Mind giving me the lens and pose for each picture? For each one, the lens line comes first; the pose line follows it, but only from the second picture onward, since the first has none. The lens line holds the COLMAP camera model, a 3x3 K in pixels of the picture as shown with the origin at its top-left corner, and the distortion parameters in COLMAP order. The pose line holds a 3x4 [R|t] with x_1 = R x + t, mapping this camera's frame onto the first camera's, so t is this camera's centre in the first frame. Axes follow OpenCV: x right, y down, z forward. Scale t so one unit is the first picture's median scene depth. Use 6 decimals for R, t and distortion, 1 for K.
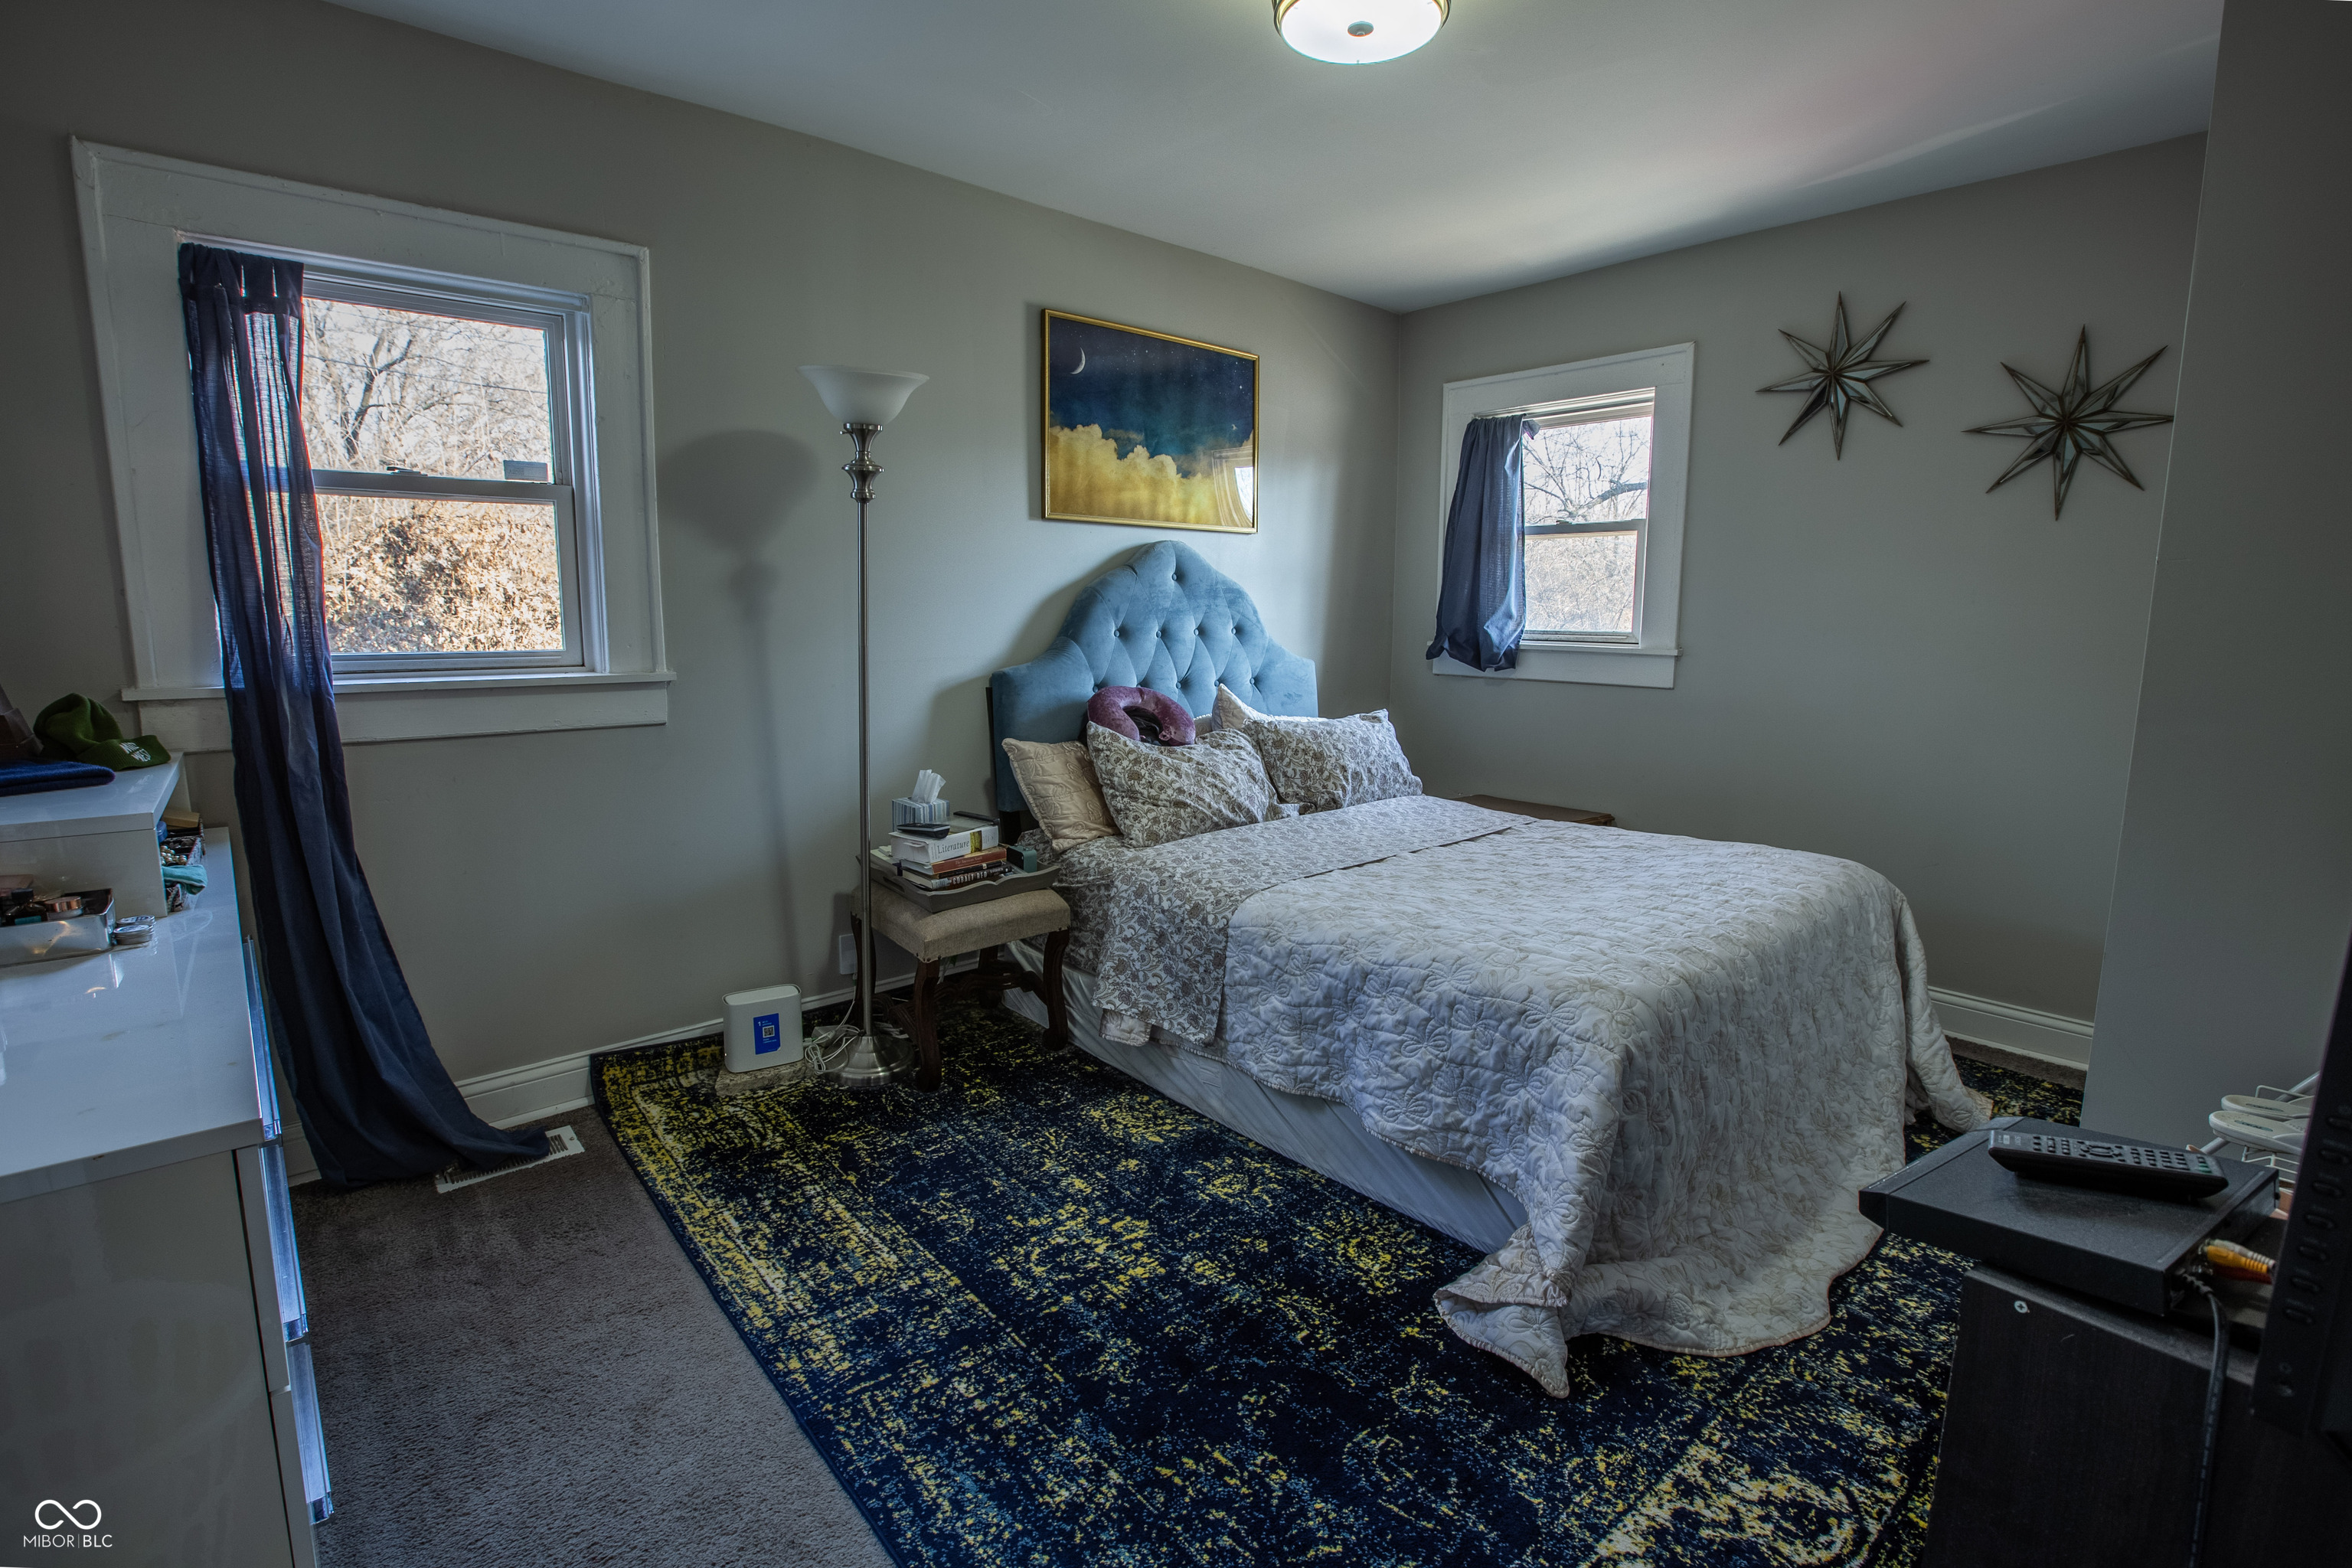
lens RADIAL K [[1085.2, 0, 1180.6], [0, 1085.2, 778.4], [0, 0, 1]] dist [-0.056716, 0.018345]
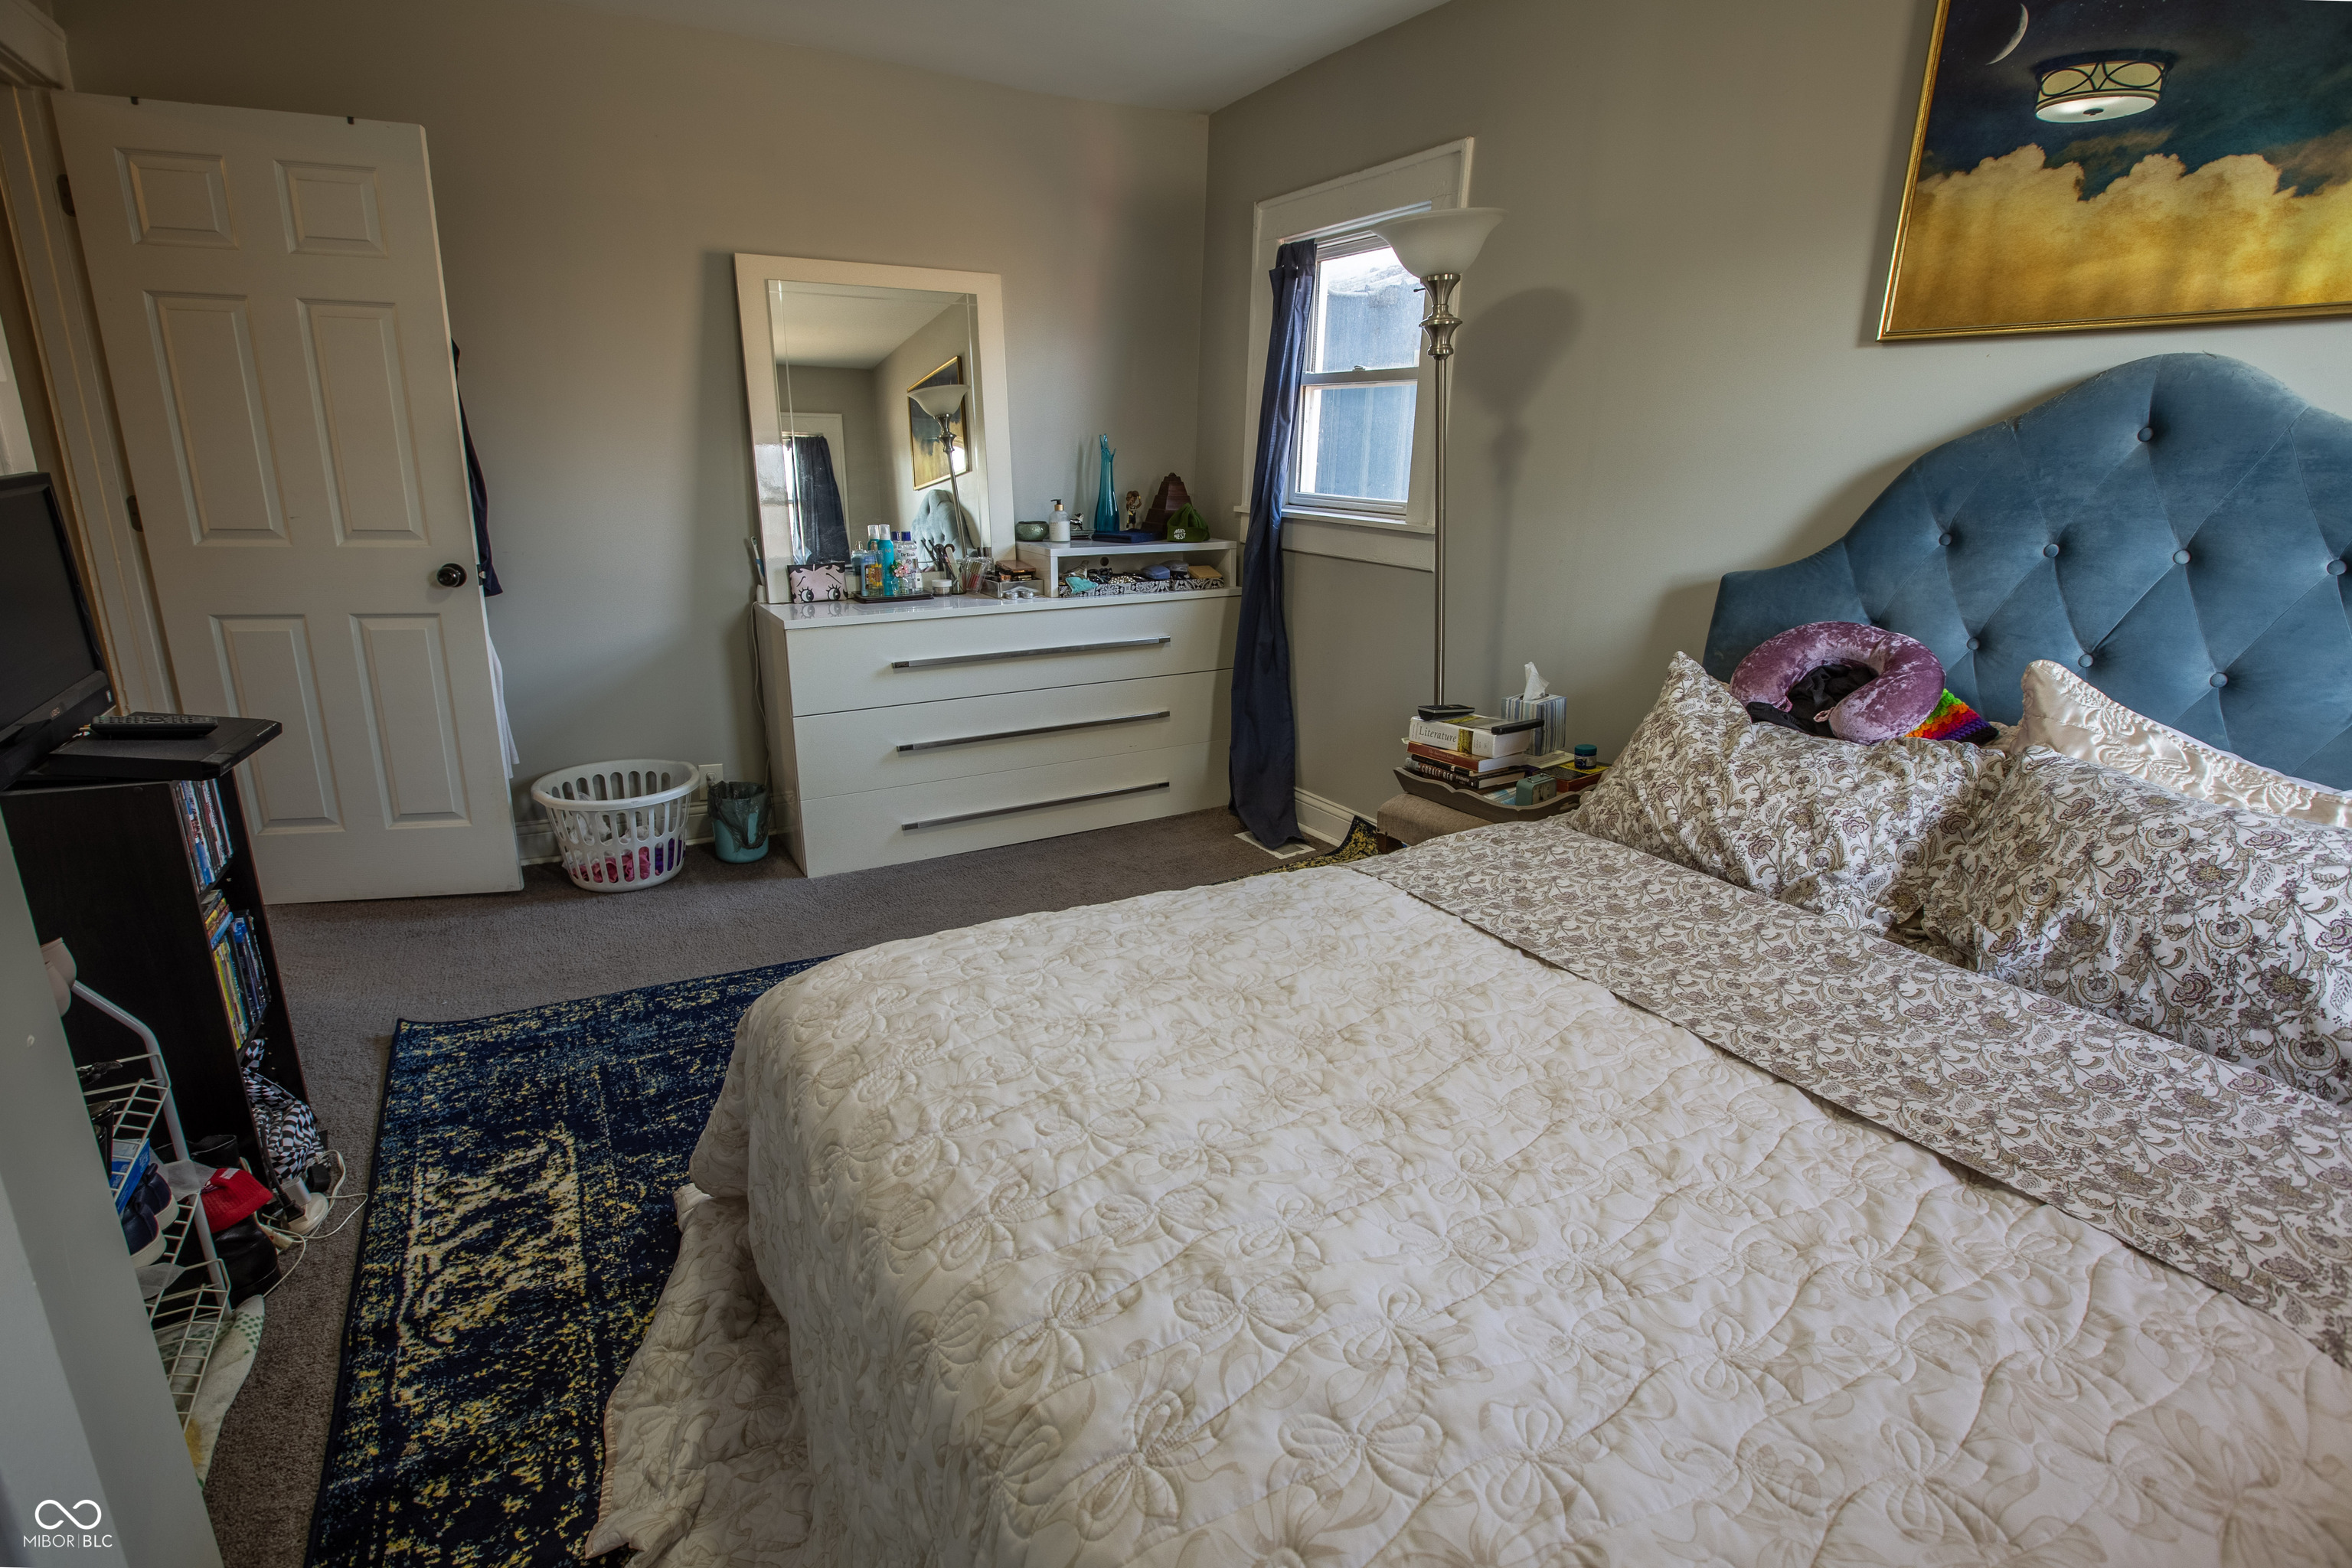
lens RADIAL K [[1085.2, 0, 1180.6], [0, 1085.2, 778.4], [0, 0, 1]] dist [-0.056716, 0.018345]
pose [[-0.161854, 0.269334, -0.949348, 1.174708], [-0.185722, 0.936528, 0.297361, -0.224358], [0.969180, 0.224444, -0.101560, 1.472546]]
